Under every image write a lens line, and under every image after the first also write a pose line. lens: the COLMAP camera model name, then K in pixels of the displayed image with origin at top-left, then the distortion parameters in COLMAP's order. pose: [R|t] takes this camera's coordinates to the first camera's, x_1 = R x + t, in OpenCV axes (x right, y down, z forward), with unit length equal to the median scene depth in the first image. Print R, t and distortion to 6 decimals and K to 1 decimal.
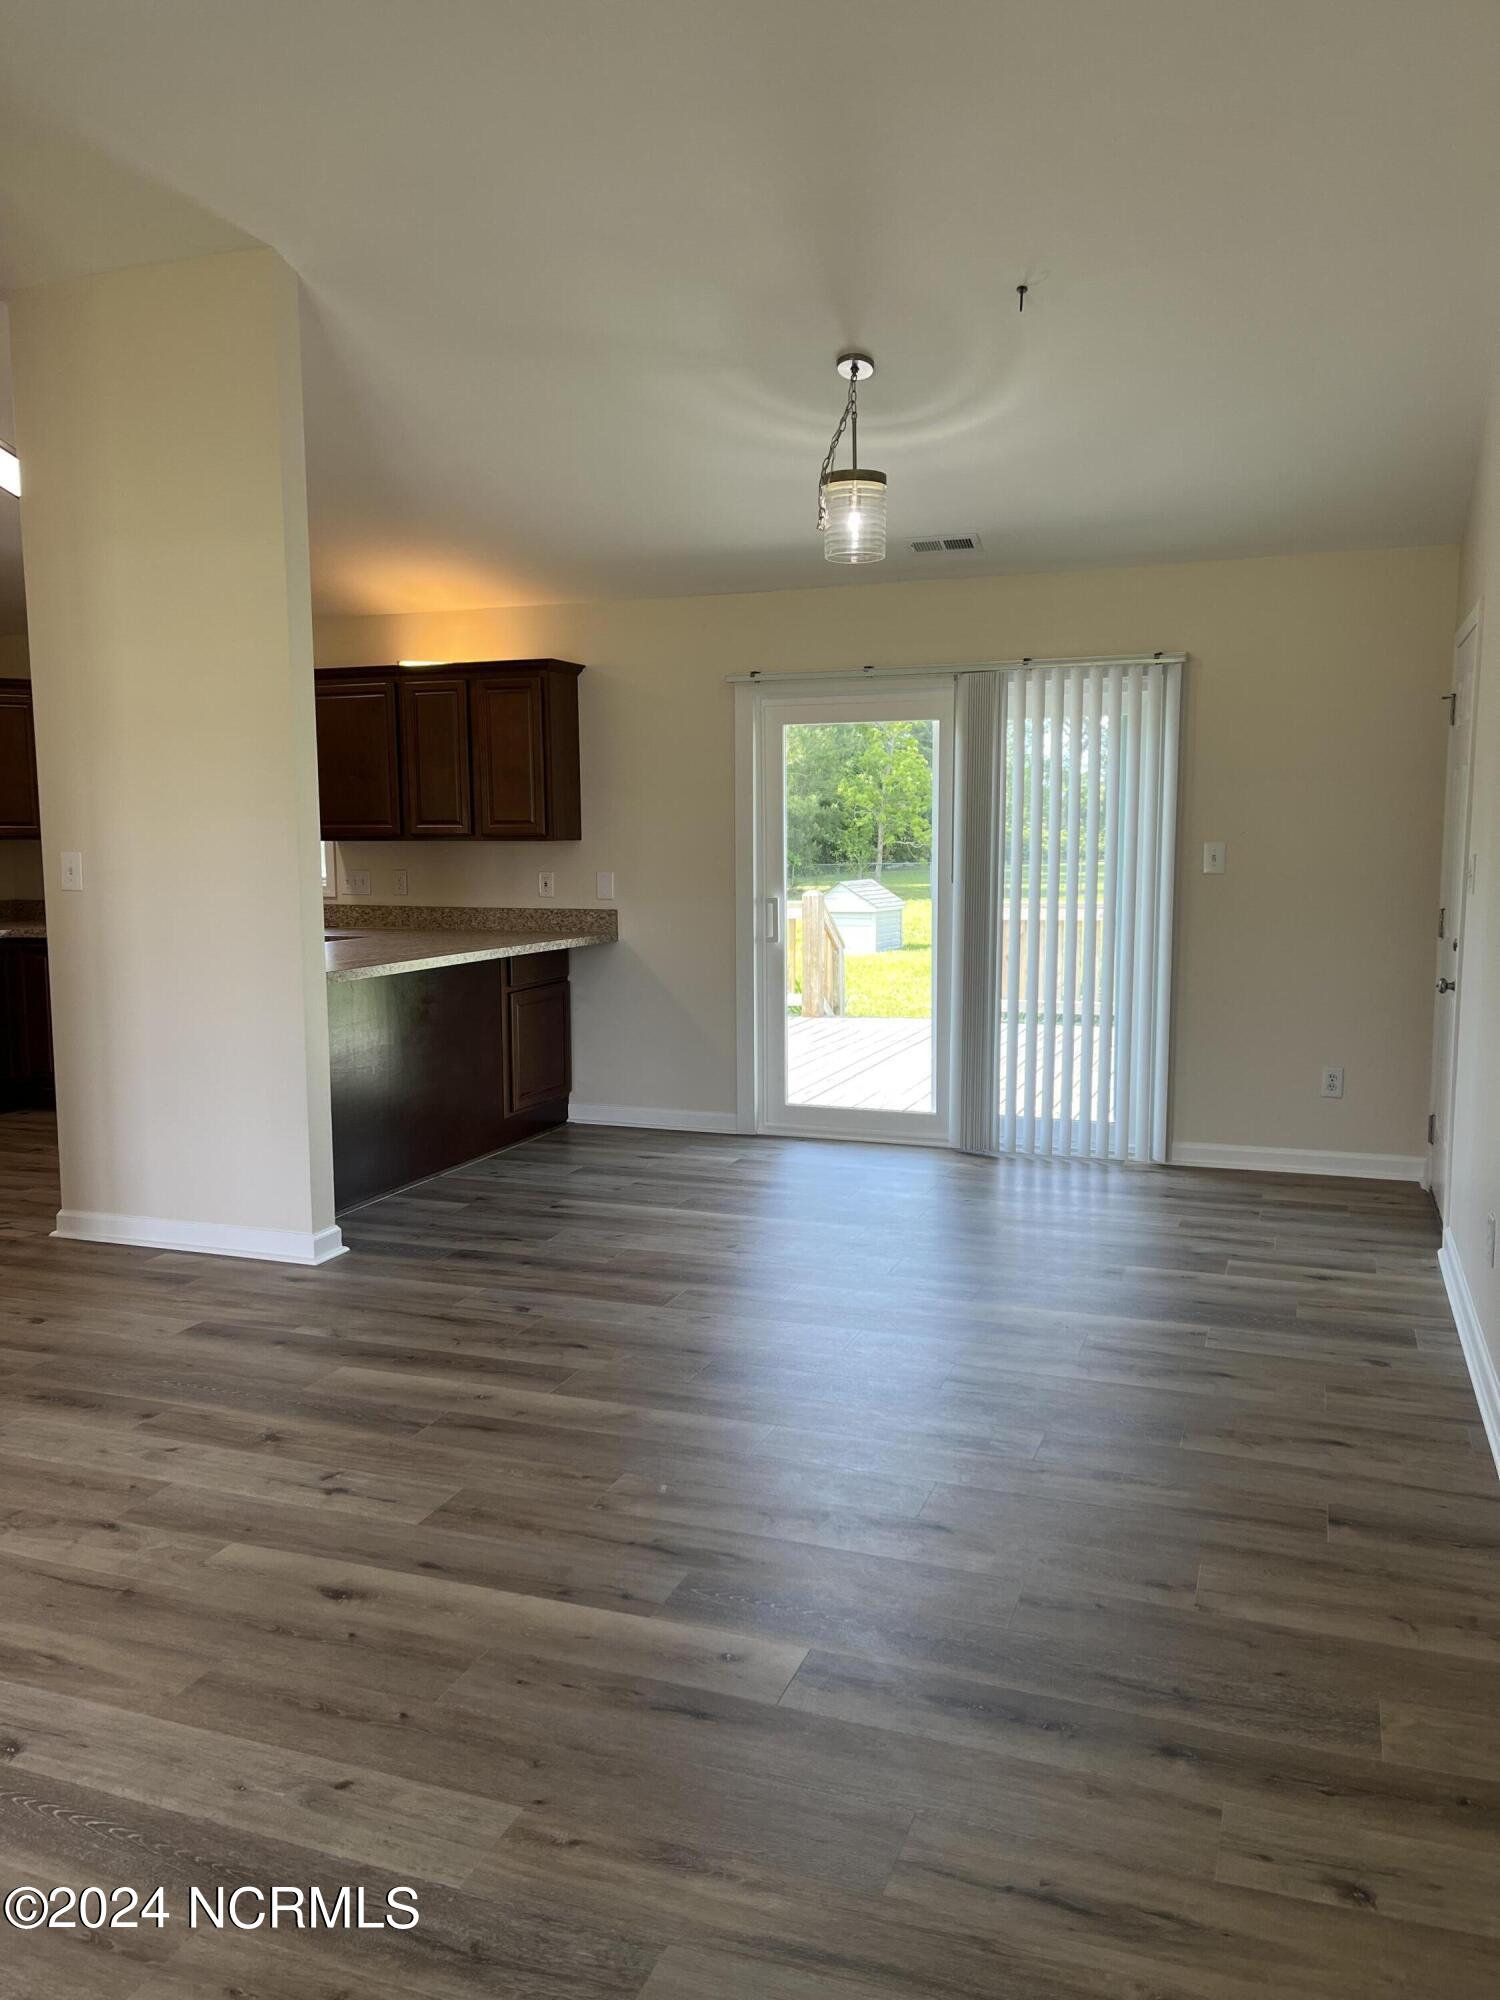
lens RADIAL K [[1530.1, 0, 749.2], [0, 1530.1, 999.4], [0, 0, 1]] dist [0.082924, -0.107932]
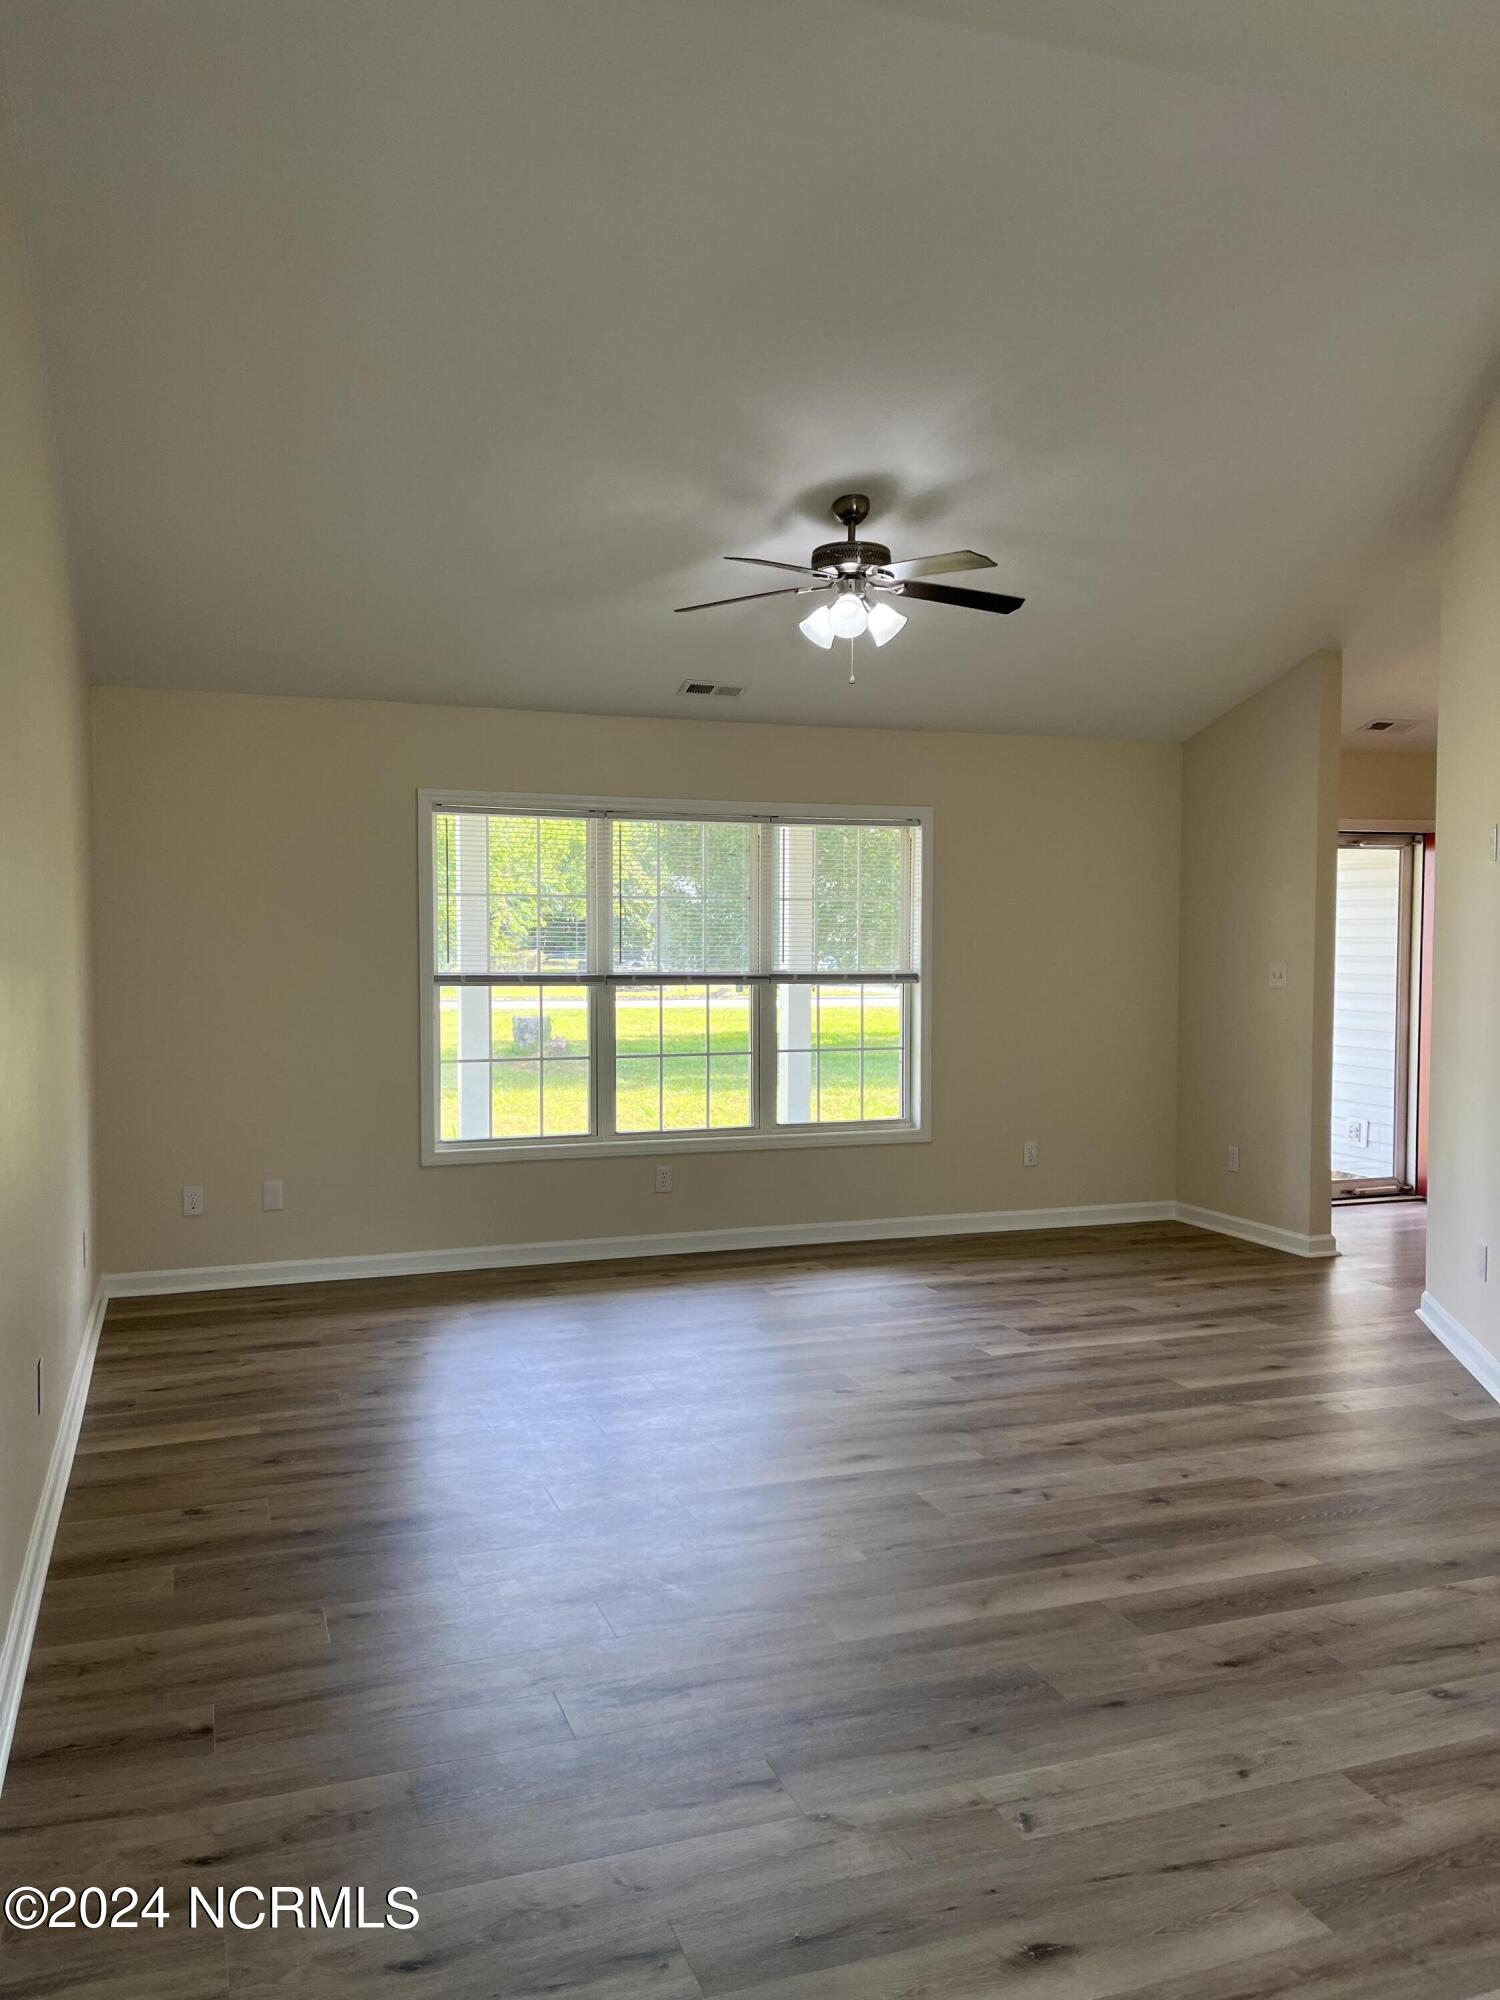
lens RADIAL K [[1530.1, 0, 750.0], [0, 1530.1, 1003.1], [0, 0, 1]] dist [0.082924, -0.107932]
pose [[-0.763135, 0.028192, -0.645624, 0.704053], [-0.070700, 0.989409, 0.126772, -0.214133], [0.642361, 0.142390, -0.753059, 1.814159]]
